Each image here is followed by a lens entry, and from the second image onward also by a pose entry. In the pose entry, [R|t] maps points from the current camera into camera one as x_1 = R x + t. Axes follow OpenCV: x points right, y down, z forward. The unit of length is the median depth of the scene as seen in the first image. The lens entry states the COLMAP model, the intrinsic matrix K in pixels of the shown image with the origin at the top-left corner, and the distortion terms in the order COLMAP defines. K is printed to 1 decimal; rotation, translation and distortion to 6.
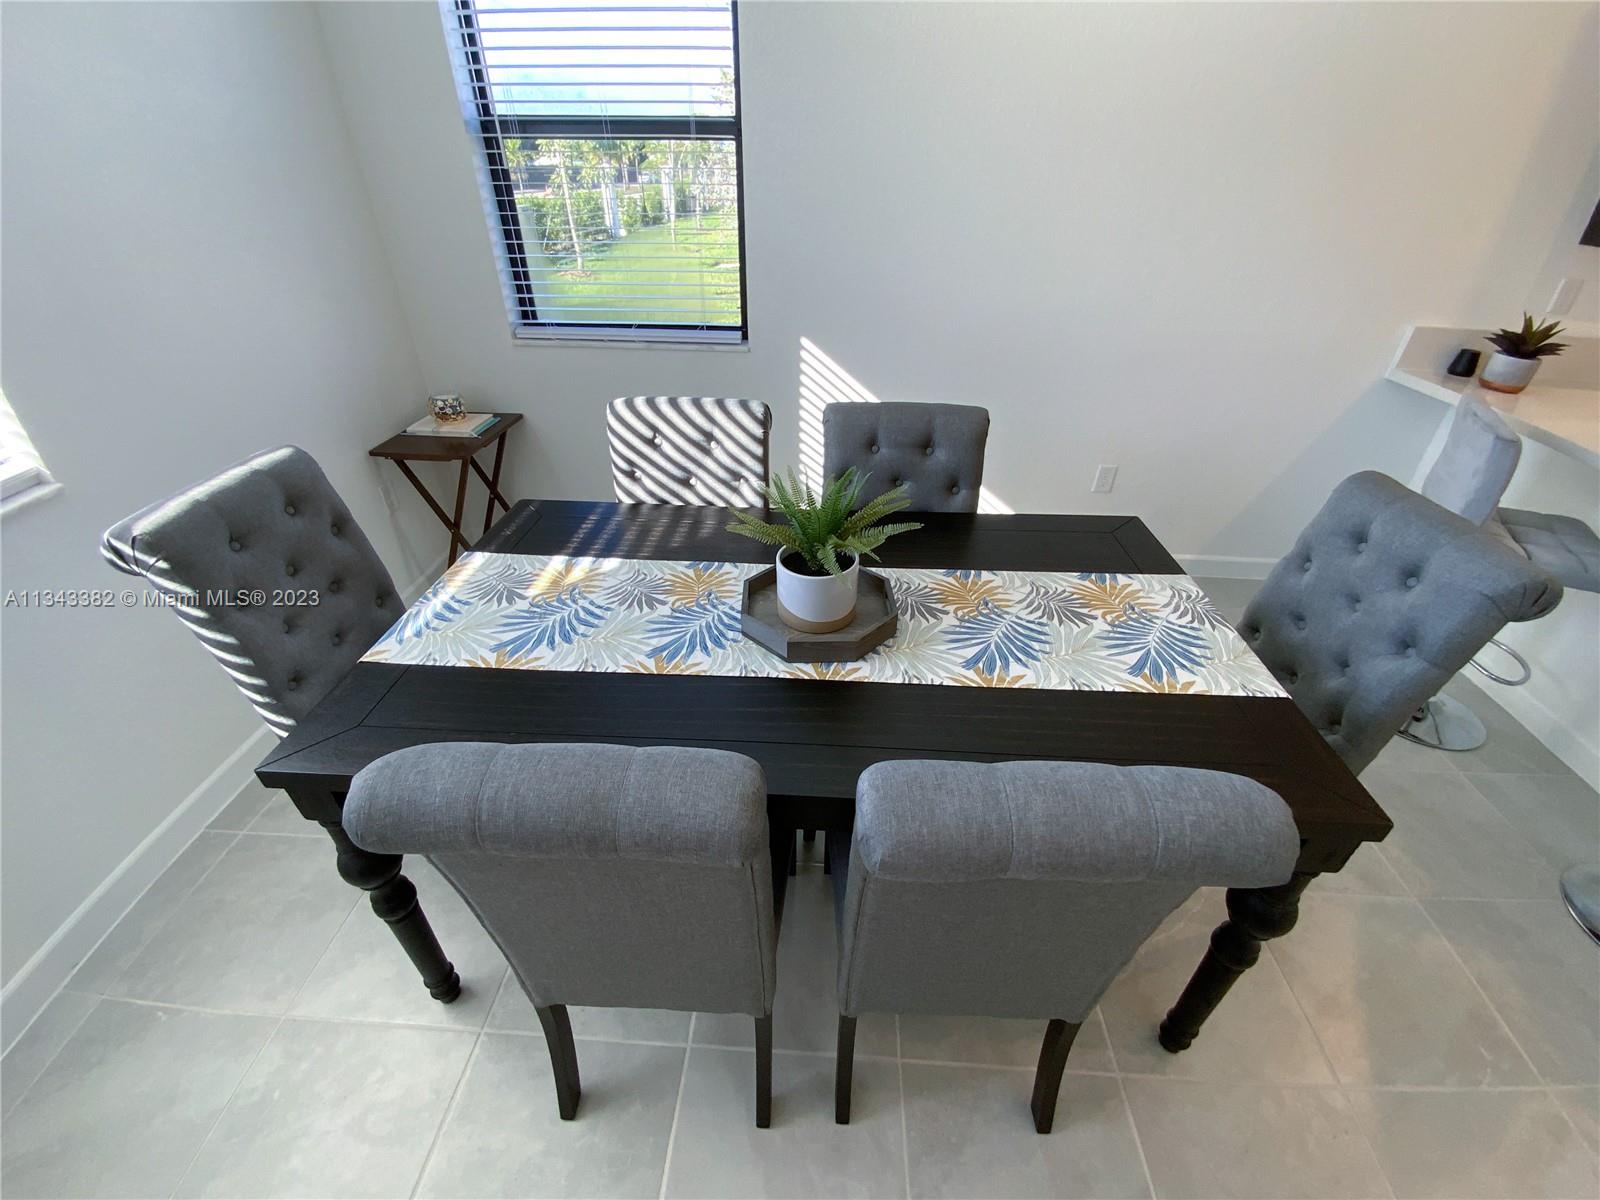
lens RADIAL K [[653.8, 0, 823.6], [0, 653.8, 625.3], [0, 0, 1]] dist [-0.001631, -0.012948]
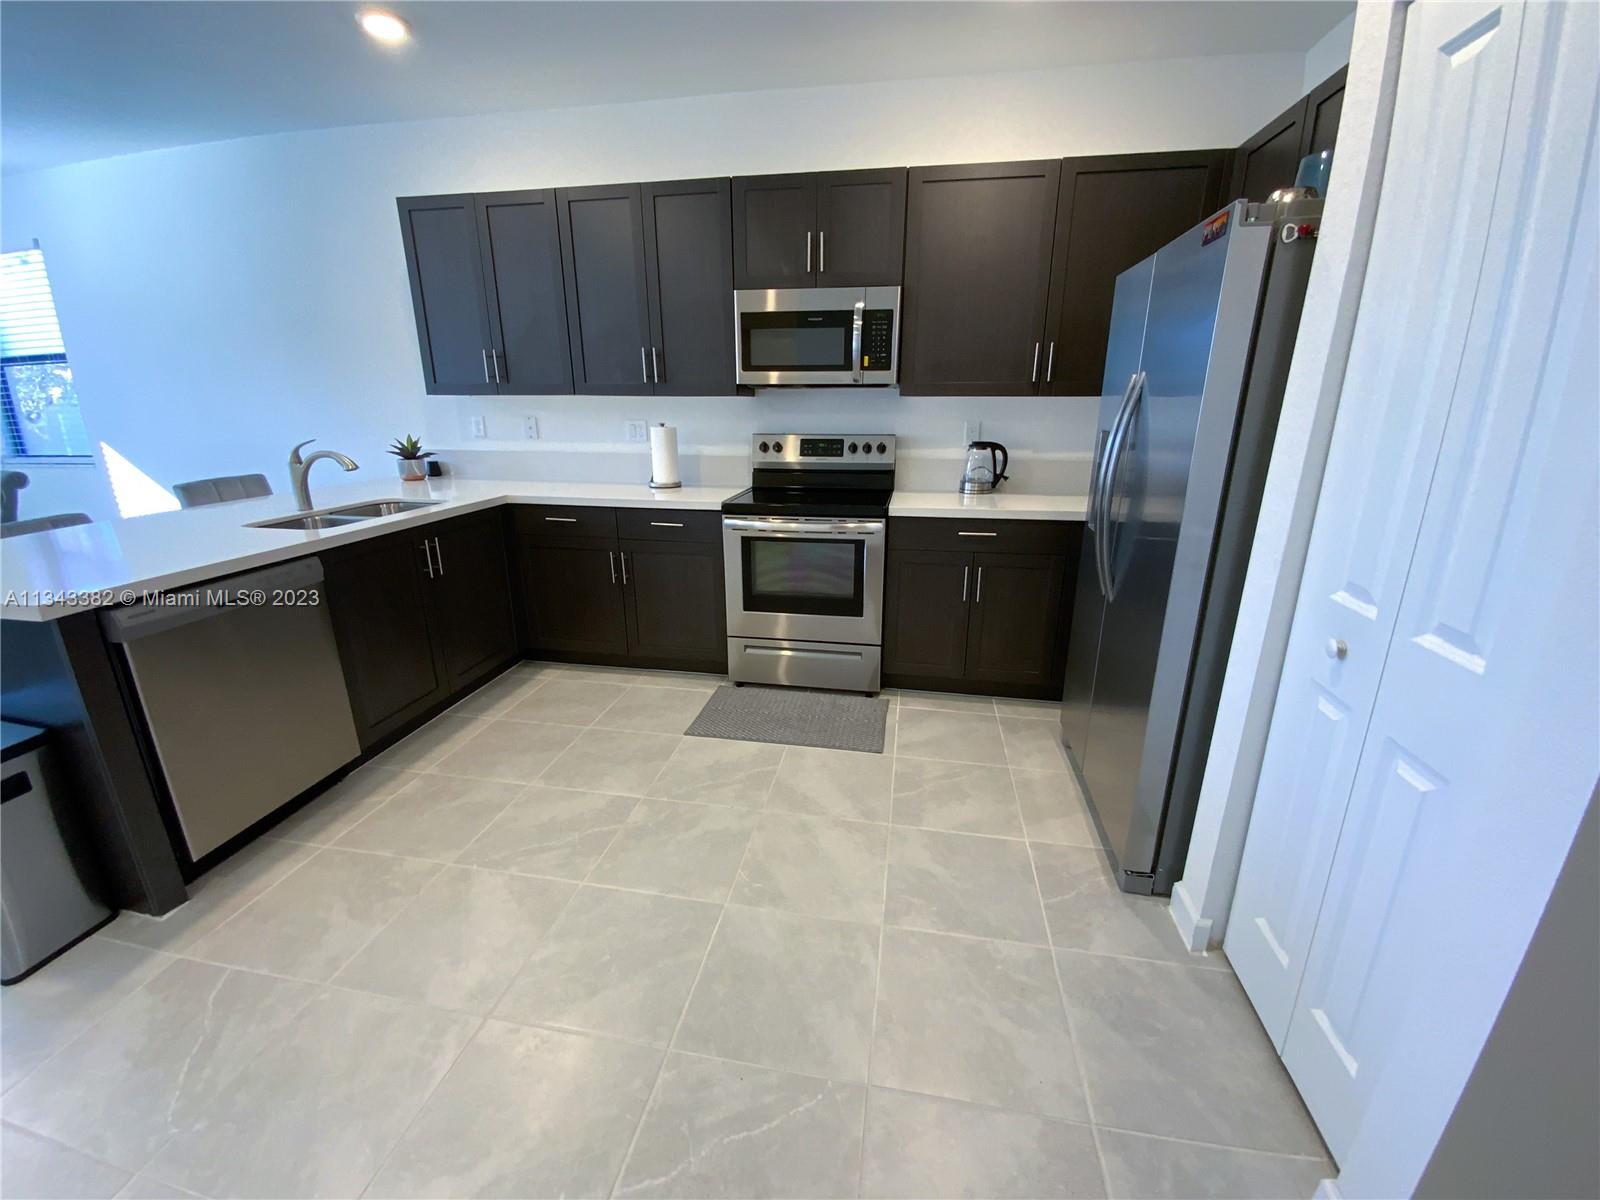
lens RADIAL K [[645.9, 0, 799.1], [0, 645.9, 602.3], [0, 0, 1]] dist [0.029374, -0.021809]
pose [[0.991499, 0.030993, -0.126368, 2.798379], [-0.068378, 0.950405, -0.303405, 0.448559], [0.110698, 0.309467, 0.944445, -0.437136]]
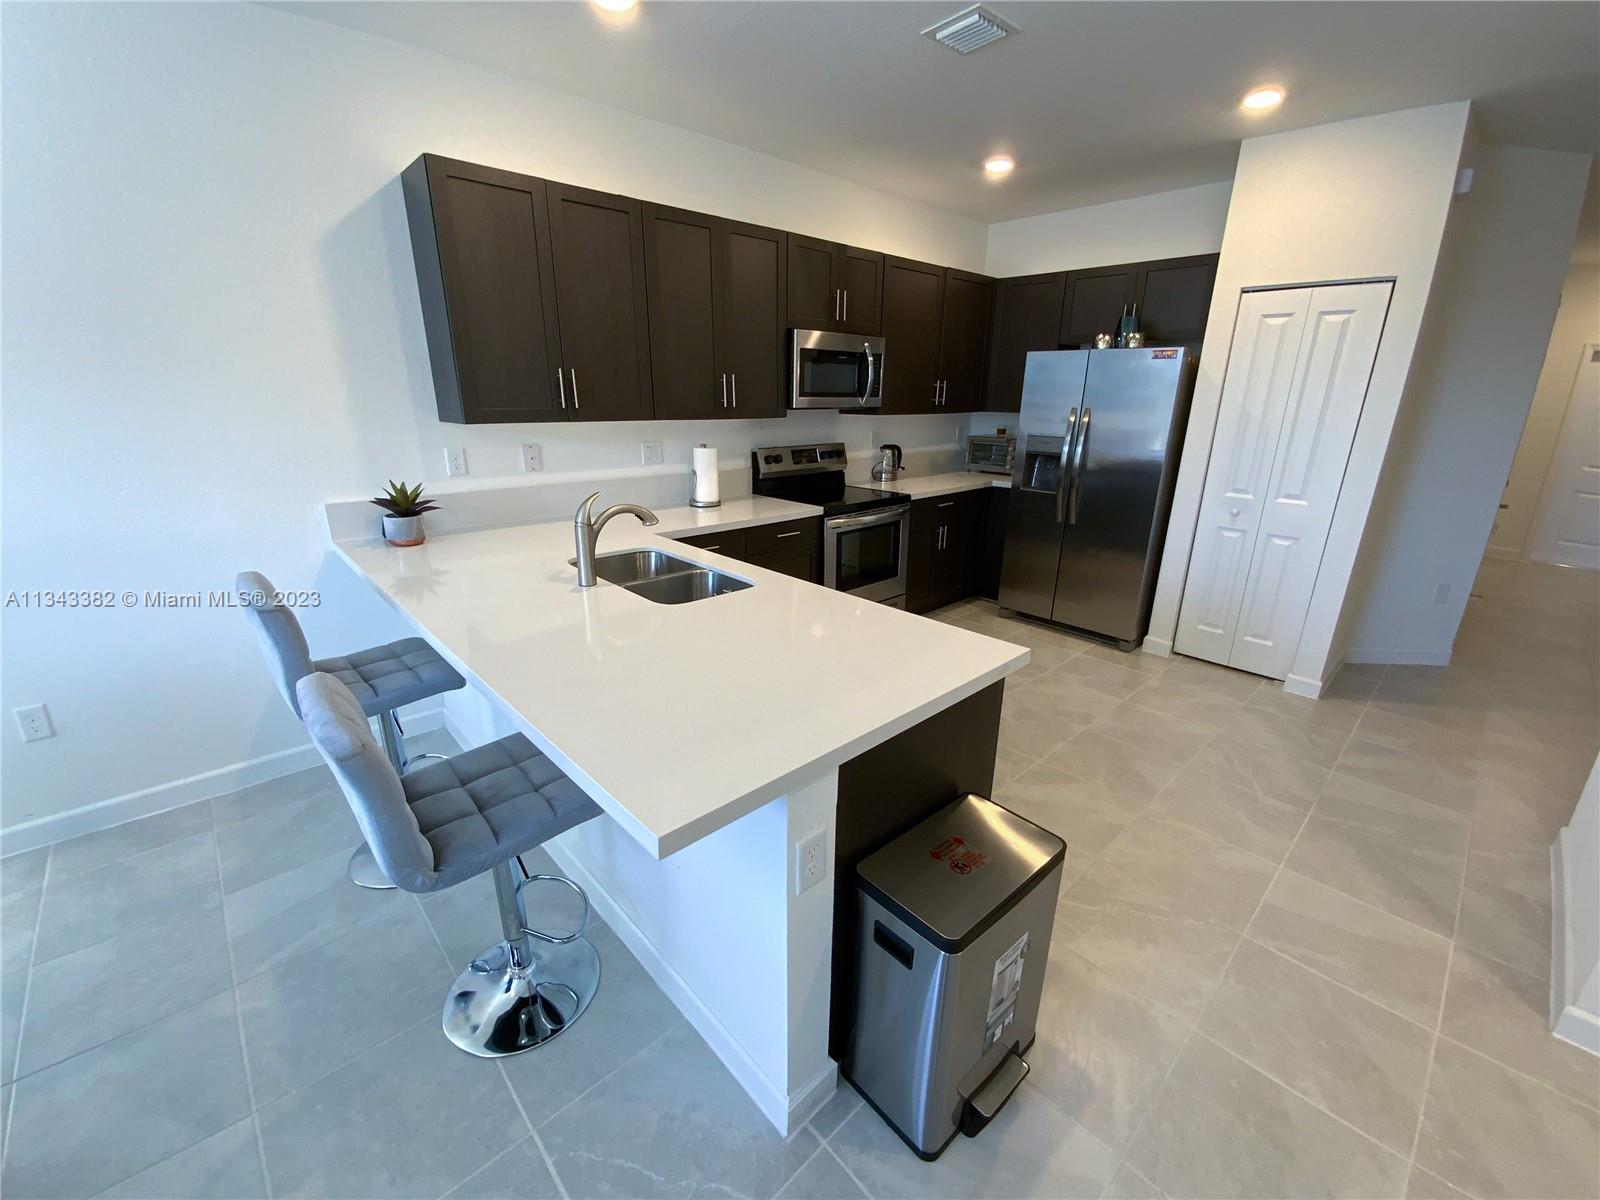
lens RADIAL K [[645.9, 0, 799.1], [0, 645.9, 602.3], [0, 0, 1]] dist [0.029374, -0.021809]
pose [[0.696150, -0.224883, 0.681764, 0.909561], [0.410559, 0.903755, -0.121115, 0.186322], [-0.588911, 0.364218, 0.721477, -0.253321]]
